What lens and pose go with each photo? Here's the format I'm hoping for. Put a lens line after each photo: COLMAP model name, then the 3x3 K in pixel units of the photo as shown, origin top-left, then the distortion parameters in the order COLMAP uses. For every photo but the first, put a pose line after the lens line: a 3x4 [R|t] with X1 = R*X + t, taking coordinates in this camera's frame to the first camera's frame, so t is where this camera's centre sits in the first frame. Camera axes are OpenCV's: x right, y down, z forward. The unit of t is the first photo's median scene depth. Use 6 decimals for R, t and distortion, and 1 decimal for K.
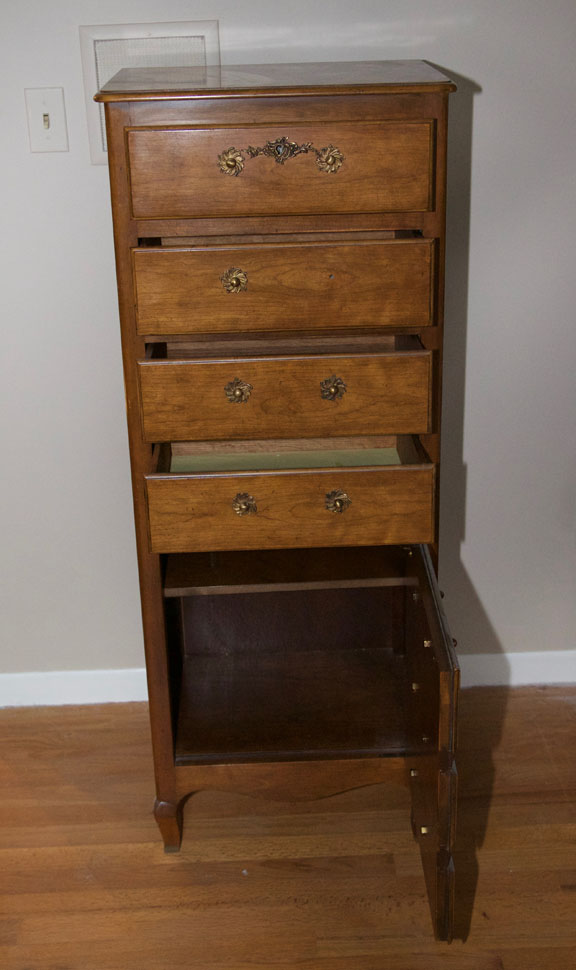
lens RADIAL K [[885.9, 0, 285.3], [0, 885.9, 525.8], [0, 0, 1]] dist [0.007342, 0.014513]
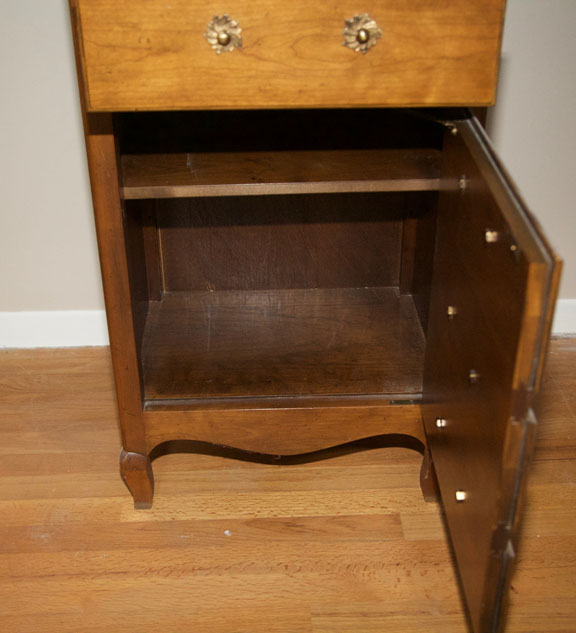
lens RADIAL K [[966.4, 0, 288.0], [0, 966.4, 316.5], [0, 0, 1]] dist [0.042224, -0.053375]
pose [[0.999804, 0.016071, 0.011523, -0.001464], [-0.017725, 0.986671, 0.161762, 0.039173], [-0.008769, -0.161935, 0.986762, 0.134516]]
